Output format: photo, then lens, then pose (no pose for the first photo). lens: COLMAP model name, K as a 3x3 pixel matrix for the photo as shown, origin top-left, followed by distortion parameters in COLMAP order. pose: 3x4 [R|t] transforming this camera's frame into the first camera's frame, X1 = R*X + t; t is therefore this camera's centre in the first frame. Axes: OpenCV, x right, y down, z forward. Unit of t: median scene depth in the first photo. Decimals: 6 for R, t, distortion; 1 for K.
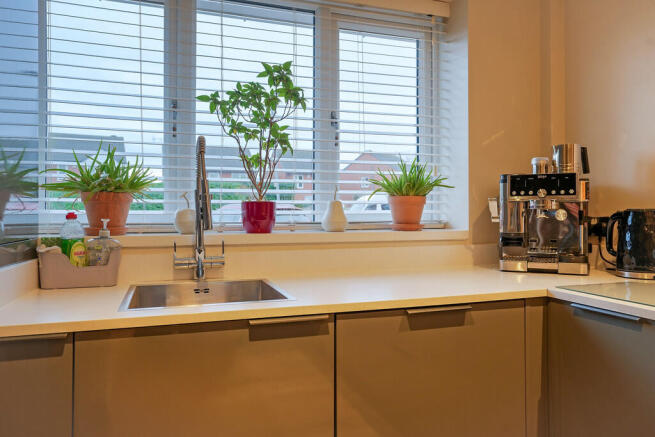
lens RADIAL K [[470.8, 0, 327.5], [0, 470.8, 218.5], [0, 0, 1]] dist [0.001174, 0.000411]
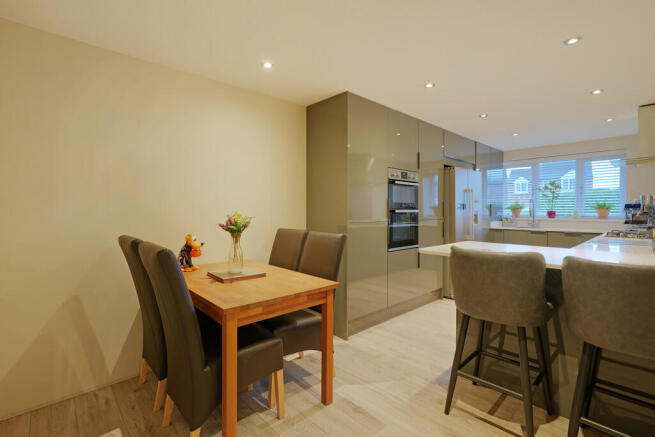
lens RADIAL K [[298.0, 0, 328.2], [0, 298.0, 214.5], [0, 0, 1]] dist [0.000016, -0.000143]
pose [[0.406494, 0.018071, -0.913475, 1.618806], [-0.011813, 0.999825, 0.014522, -0.019423], [0.913577, 0.004887, 0.406636, -2.125106]]
